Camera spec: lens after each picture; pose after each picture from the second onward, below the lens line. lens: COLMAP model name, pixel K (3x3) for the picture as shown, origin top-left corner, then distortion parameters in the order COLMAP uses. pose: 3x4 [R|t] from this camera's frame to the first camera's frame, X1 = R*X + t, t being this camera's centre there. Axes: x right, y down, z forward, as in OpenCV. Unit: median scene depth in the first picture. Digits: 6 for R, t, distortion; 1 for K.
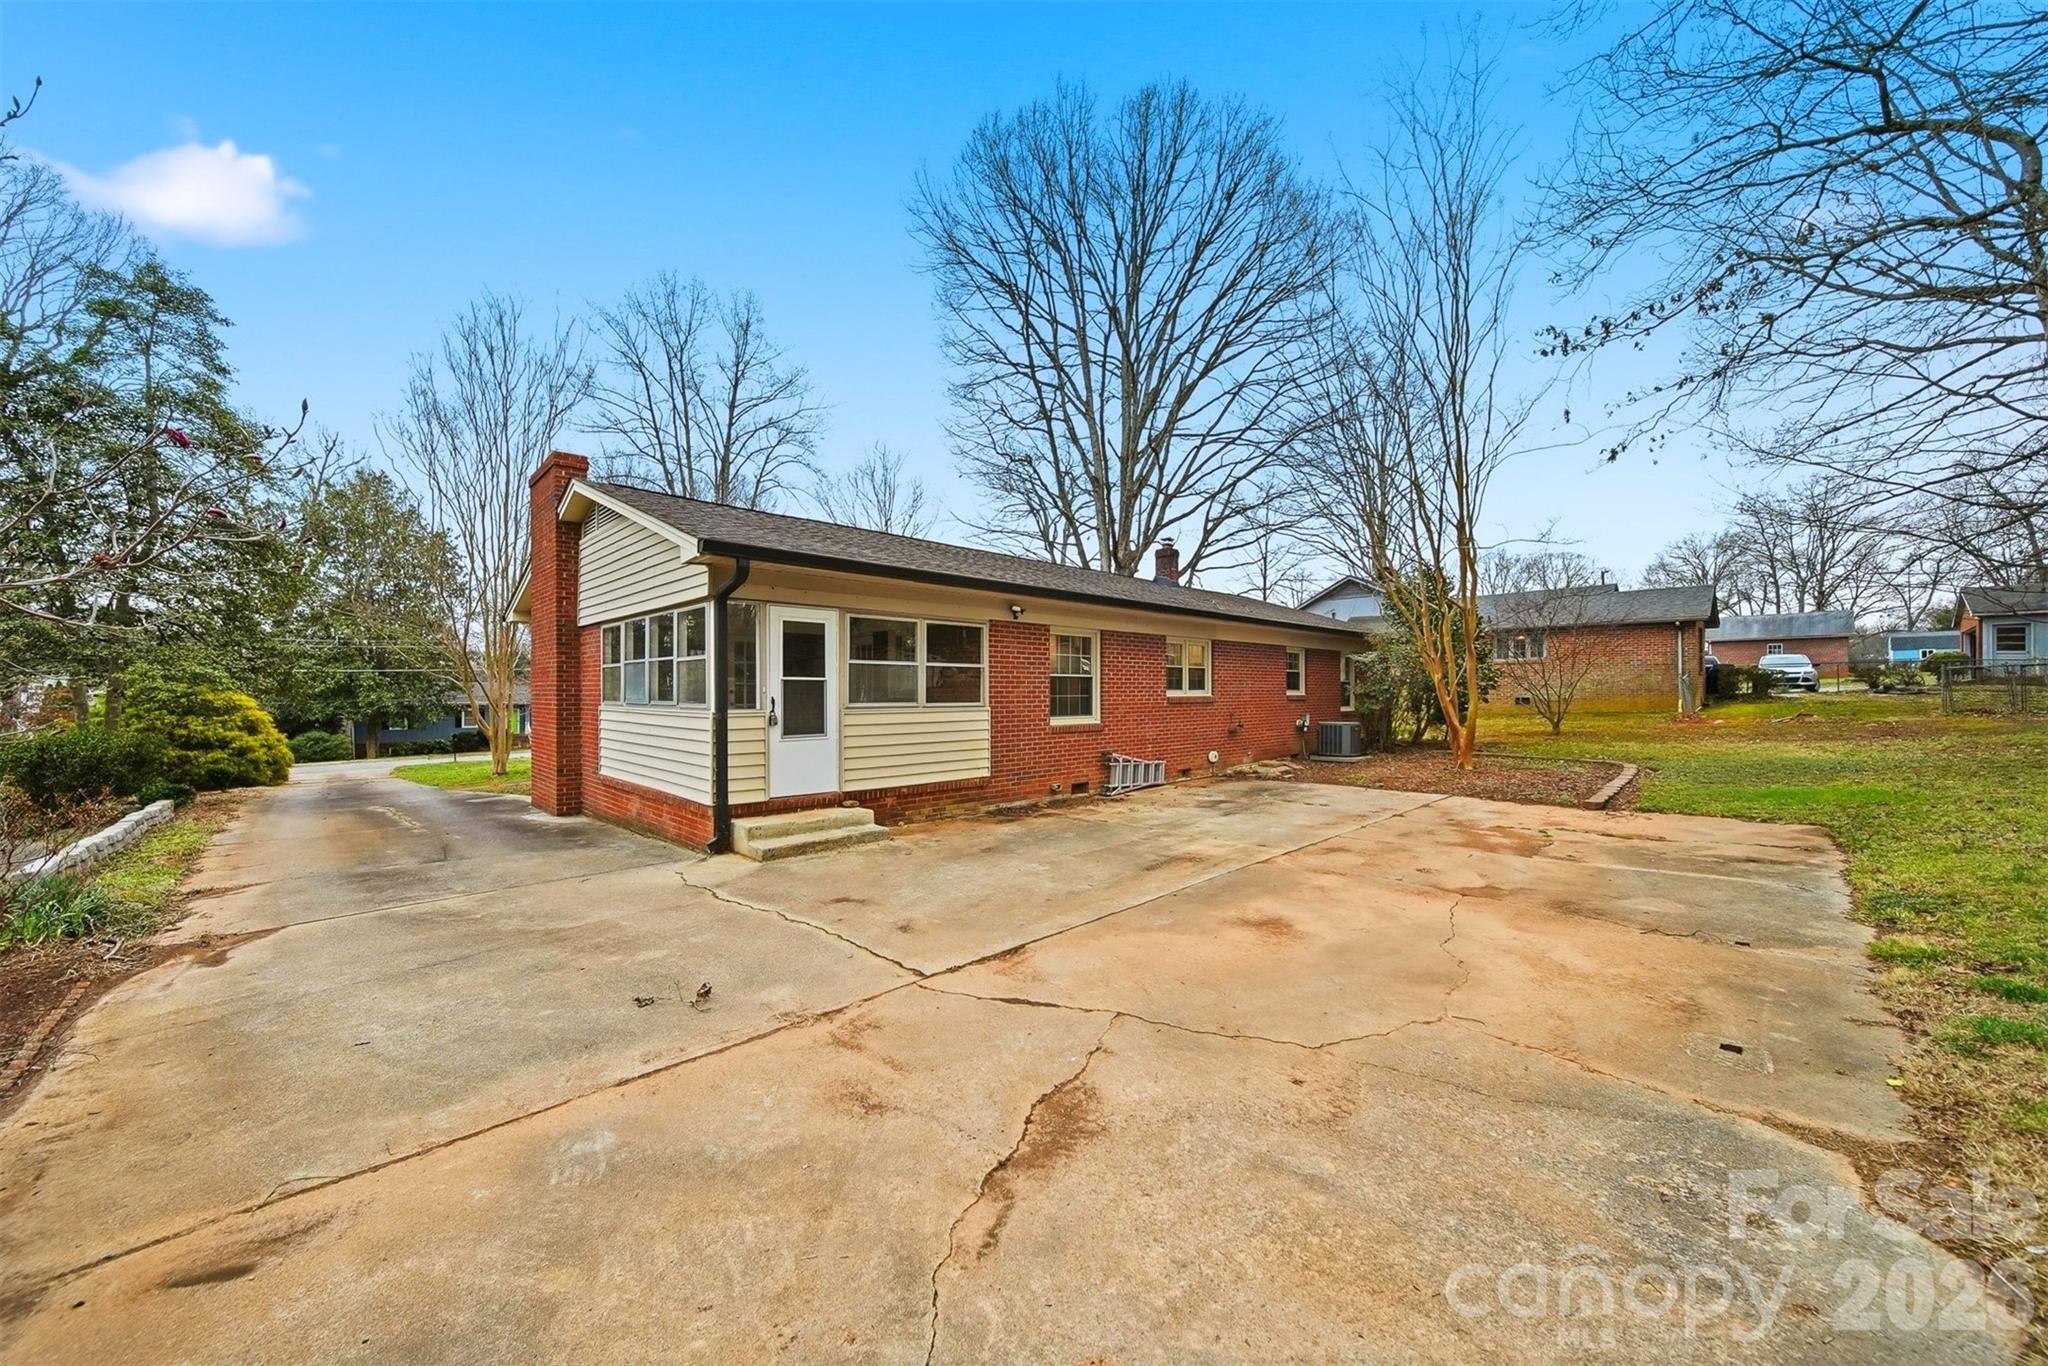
lens RADIAL K [[732.5, 0, 1022.2], [0, 732.5, 683.1], [0, 0, 1]] dist [-0.002605, -0.000221]
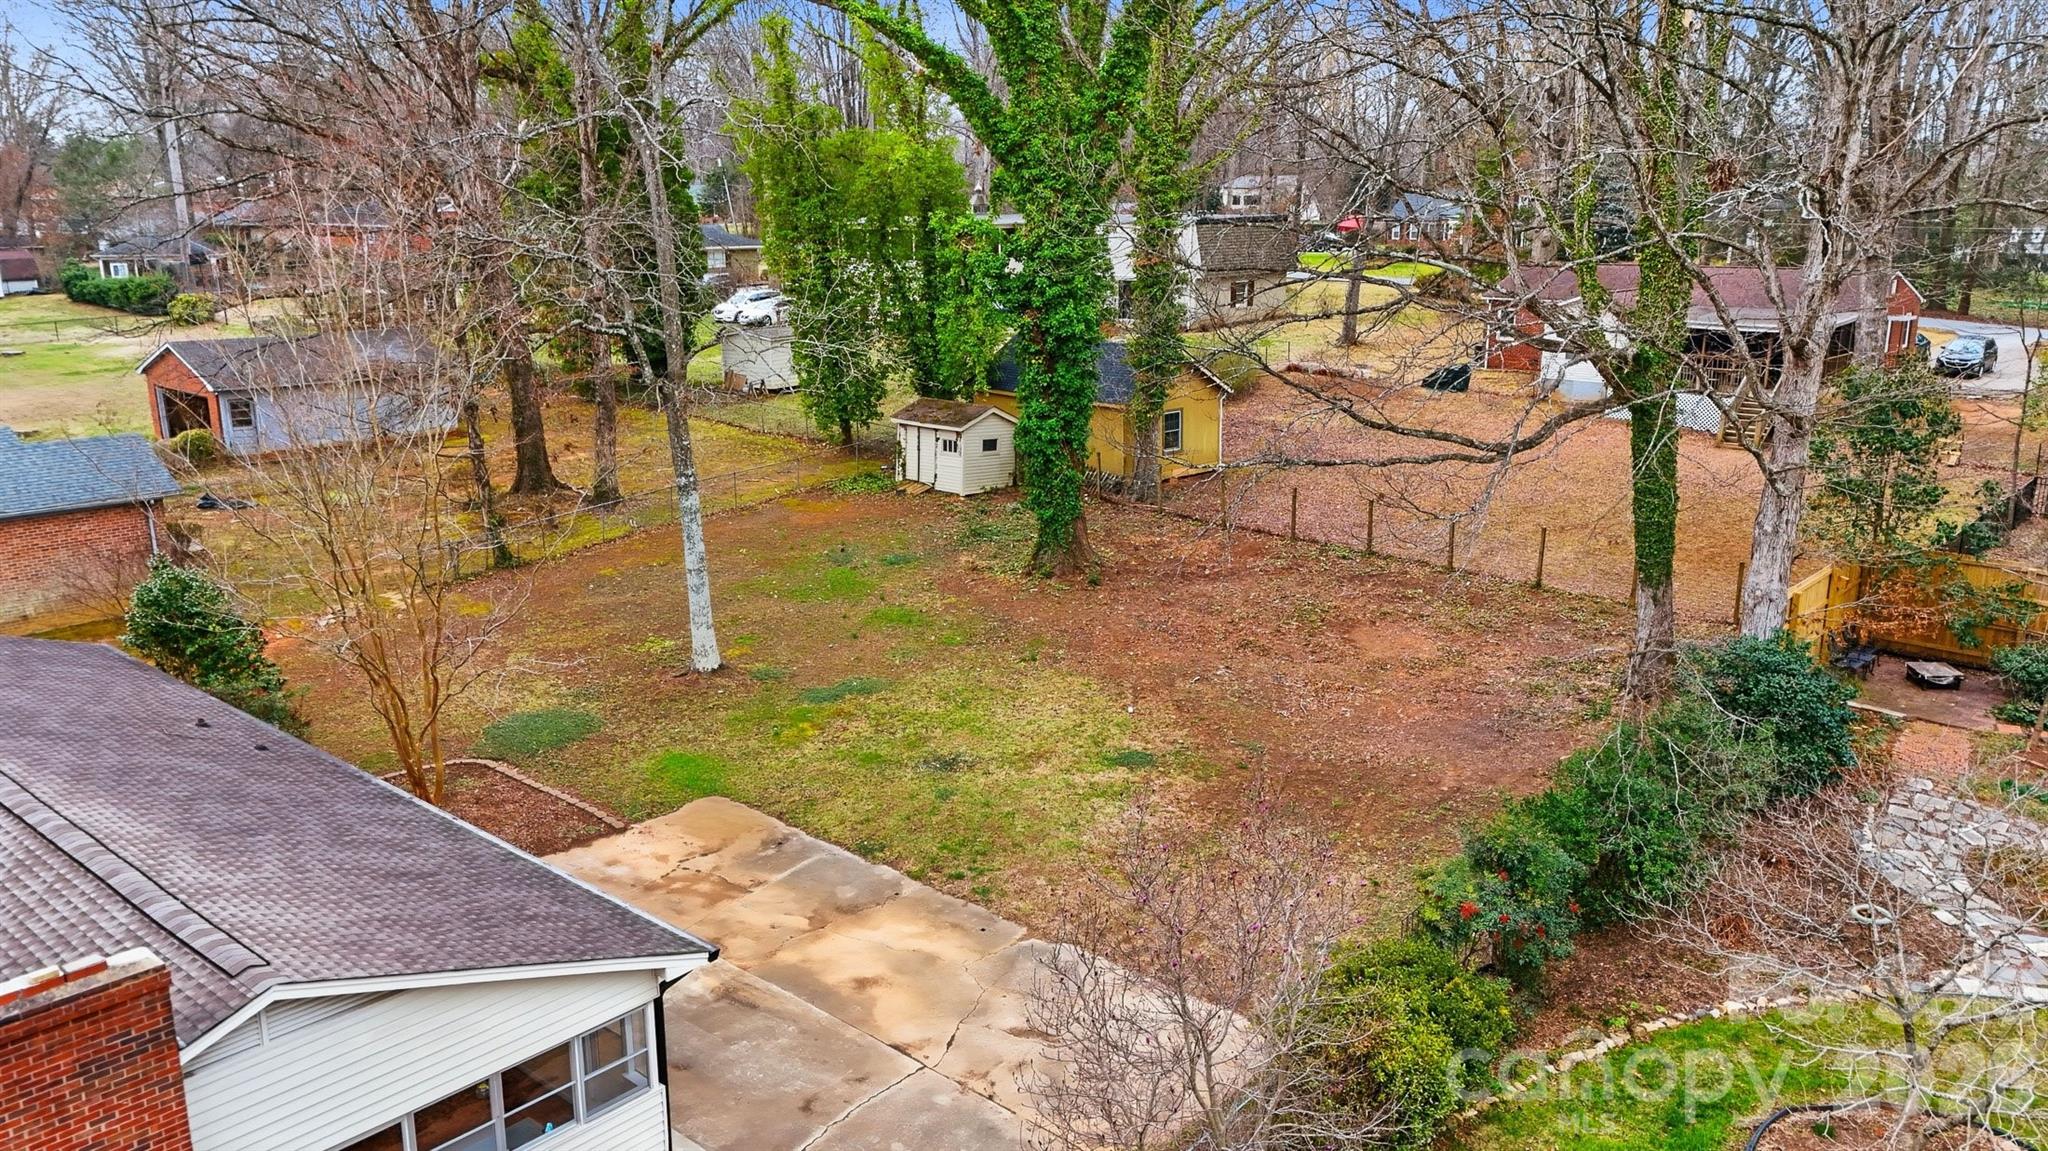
lens RADIAL K [[1491.3, 0, 1024.0], [0, 1491.3, 575.5], [0, 0, 1]] dist [0.072942, 0.000407]
pose [[-0.070527, -0.235546, 0.969301, -3.567332], [-0.007518, 0.971818, 0.235611, -1.815467], [-0.997482, 0.009330, -0.070311, 0.803490]]
